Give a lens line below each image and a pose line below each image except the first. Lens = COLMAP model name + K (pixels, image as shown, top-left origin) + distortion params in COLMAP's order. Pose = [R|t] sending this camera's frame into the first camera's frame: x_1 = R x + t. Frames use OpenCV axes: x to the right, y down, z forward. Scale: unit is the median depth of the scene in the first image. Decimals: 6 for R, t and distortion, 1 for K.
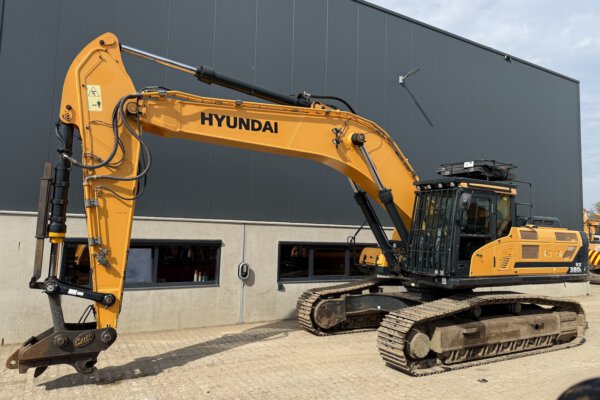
lens RADIAL K [[426.6, 0, 298.3], [0, 426.6, 205.2], [0, 0, 1]] dist [0.033256, -0.047176]
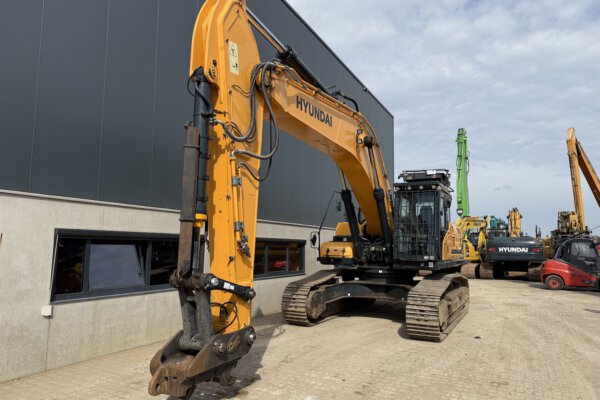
lens RADIAL K [[426.6, 0, 298.3], [0, 426.6, 205.2], [0, 0, 1]] dist [0.033256, -0.047176]
pose [[0.833691, 0.036605, 0.551017, -0.627671], [-0.026316, 0.999301, -0.026568, 0.046114], [-0.551605, 0.007649, 0.834071, 0.170563]]
